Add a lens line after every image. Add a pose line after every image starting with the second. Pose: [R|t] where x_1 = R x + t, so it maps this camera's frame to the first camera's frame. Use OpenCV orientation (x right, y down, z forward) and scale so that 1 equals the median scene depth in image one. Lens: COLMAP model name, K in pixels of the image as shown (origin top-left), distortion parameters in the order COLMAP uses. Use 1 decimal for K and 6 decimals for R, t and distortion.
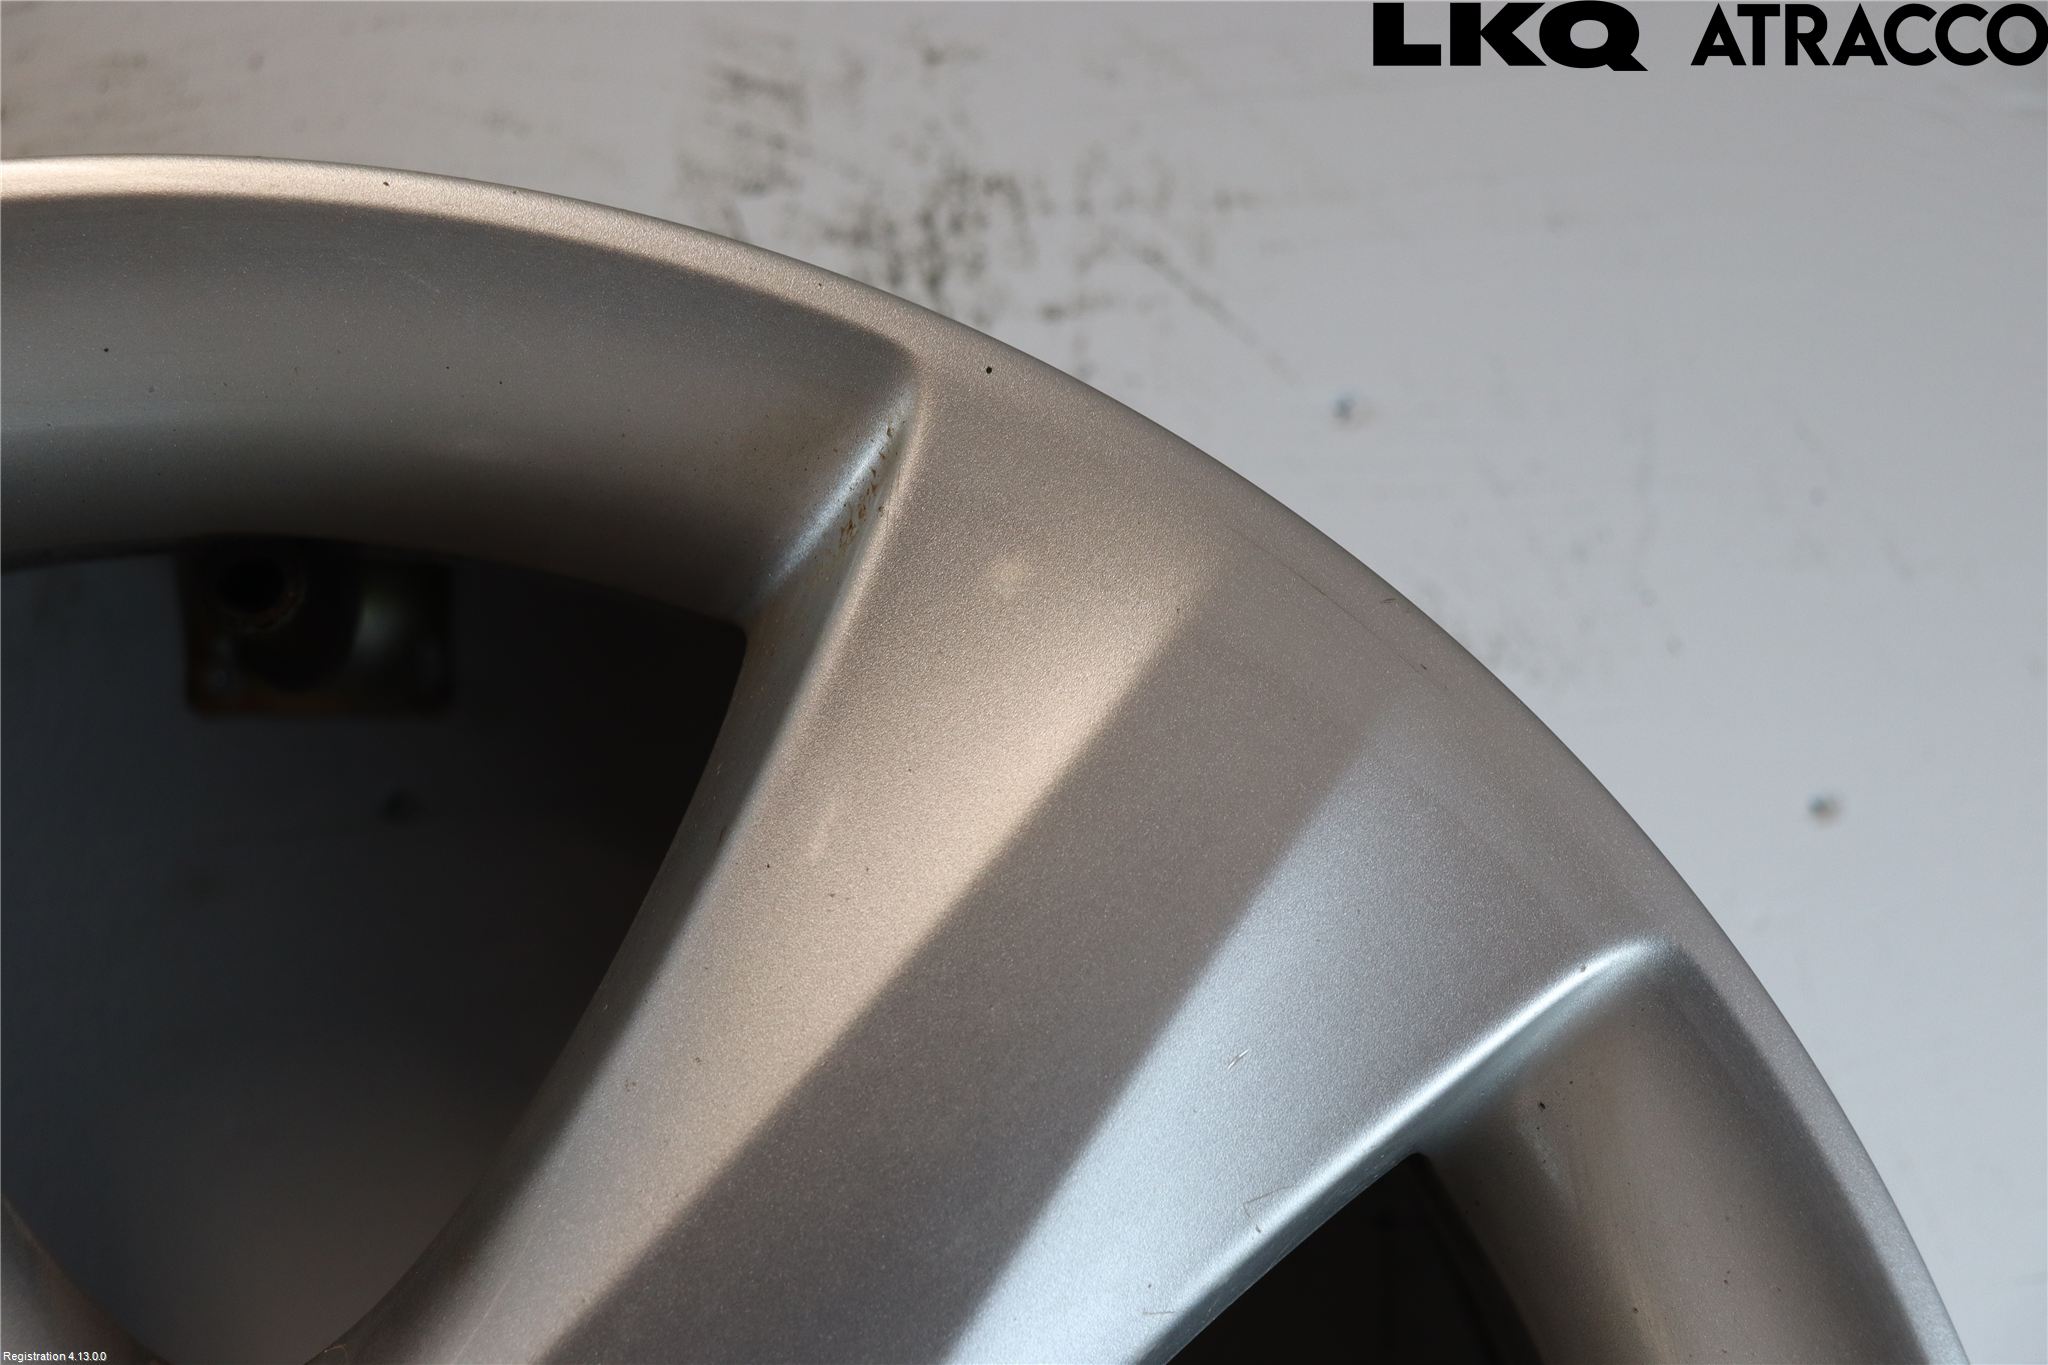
lens RADIAL K [[3813.4, 0, 1024.0], [0, 3813.4, 682.5], [0, 0, 1]] dist [0.003503, 0.007104]
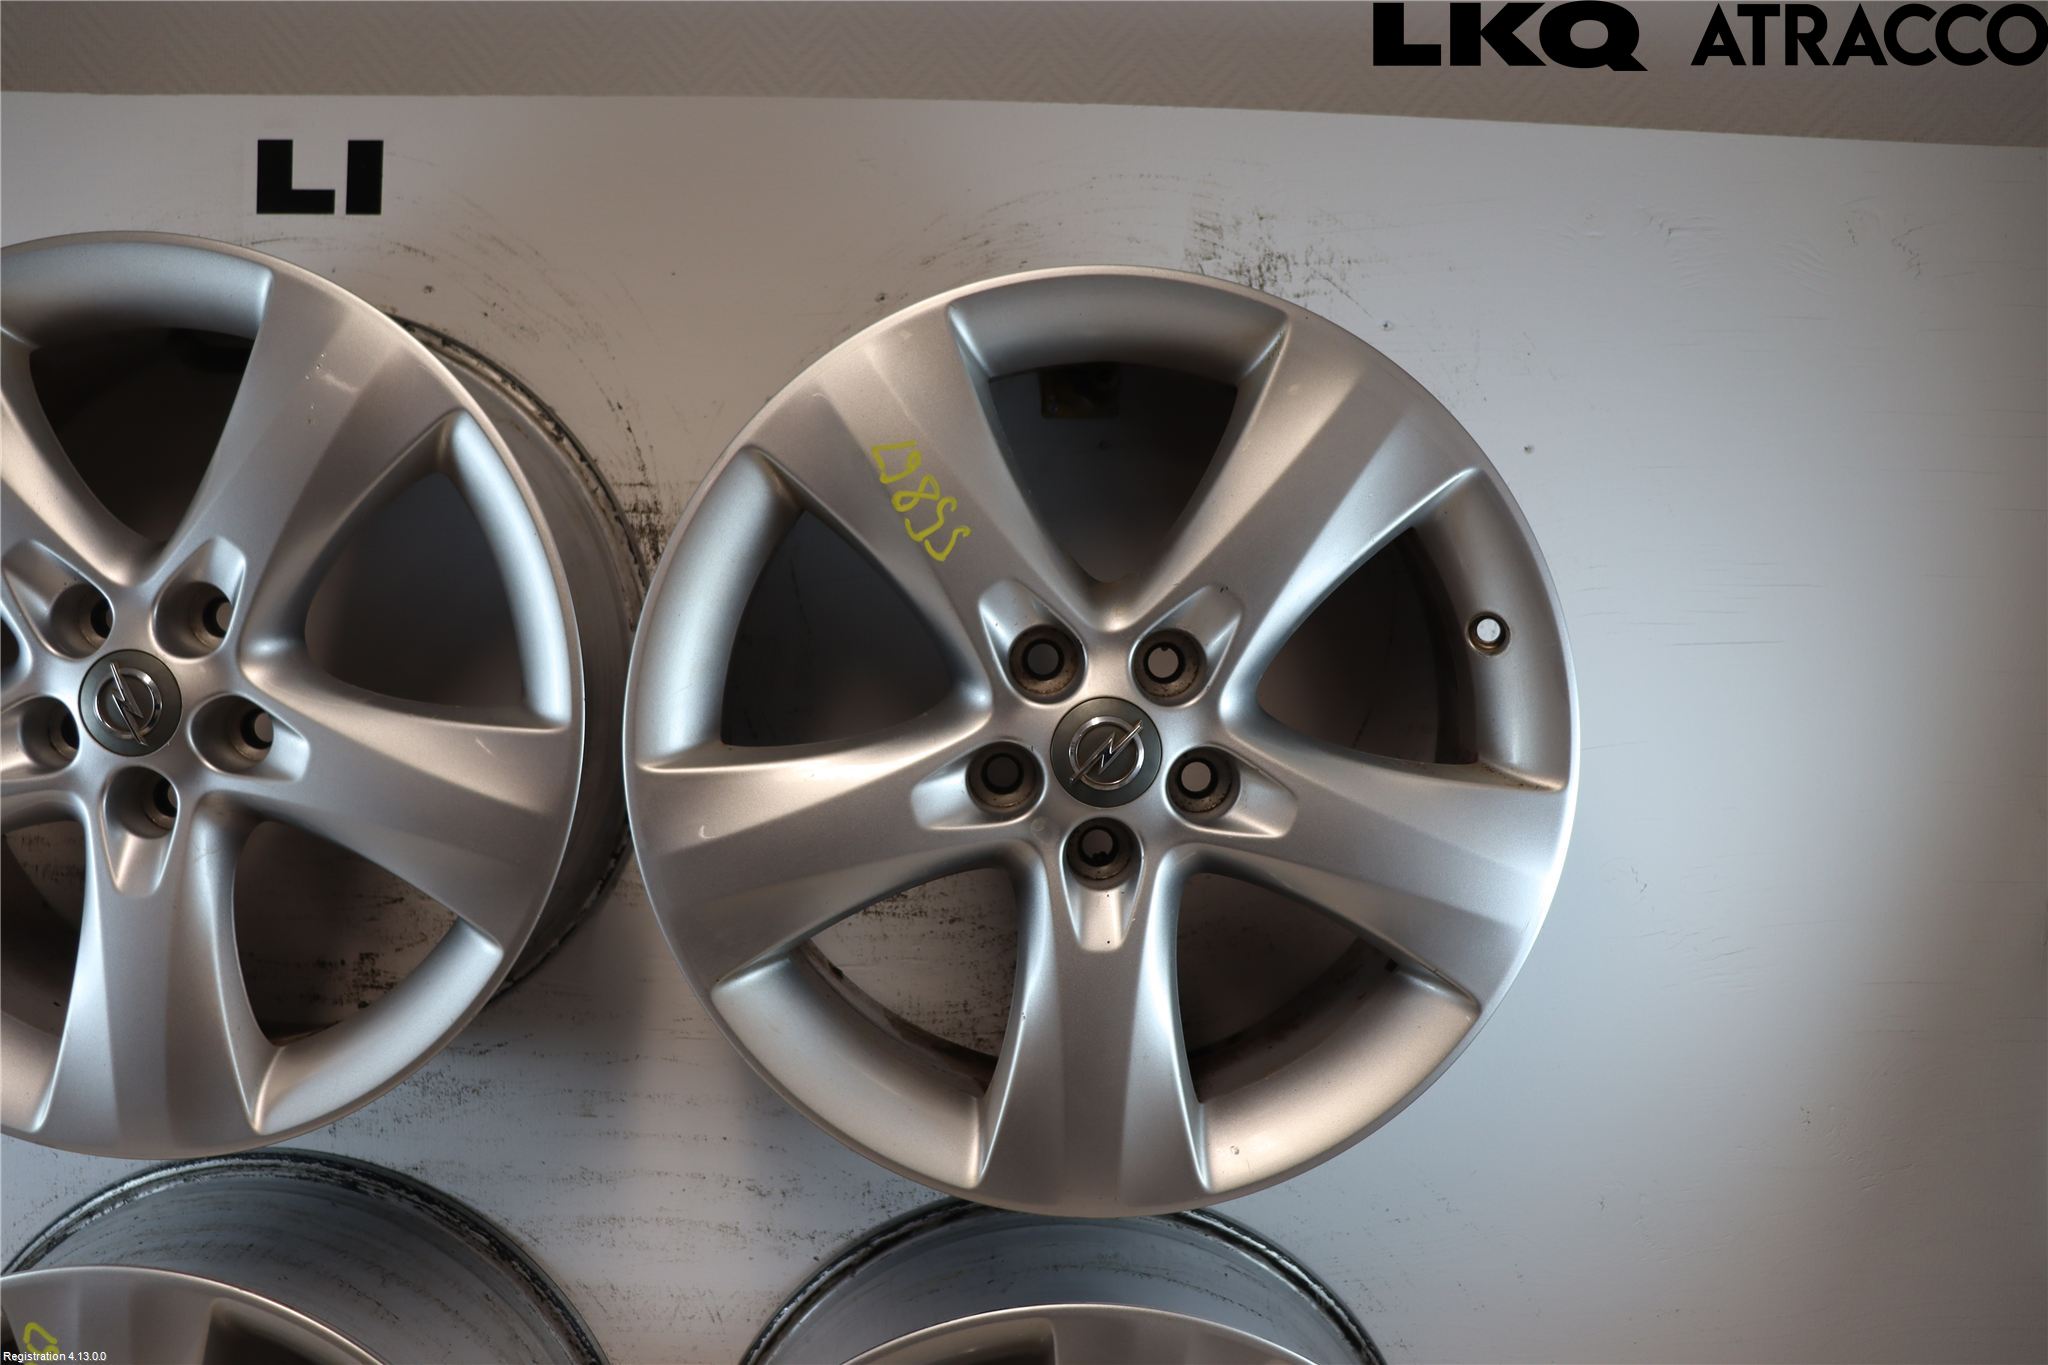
lens RADIAL K [[1702.3, 0, 1024.0], [0, 1702.3, 682.5], [0, 0, 1]] dist [-0.192810, 0.192970]
pose [[0.994941, 0.009885, -0.099972, -0.079541], [0.004623, 0.989588, 0.143854, 0.024091], [0.100353, -0.143588, 0.984536, -0.501002]]
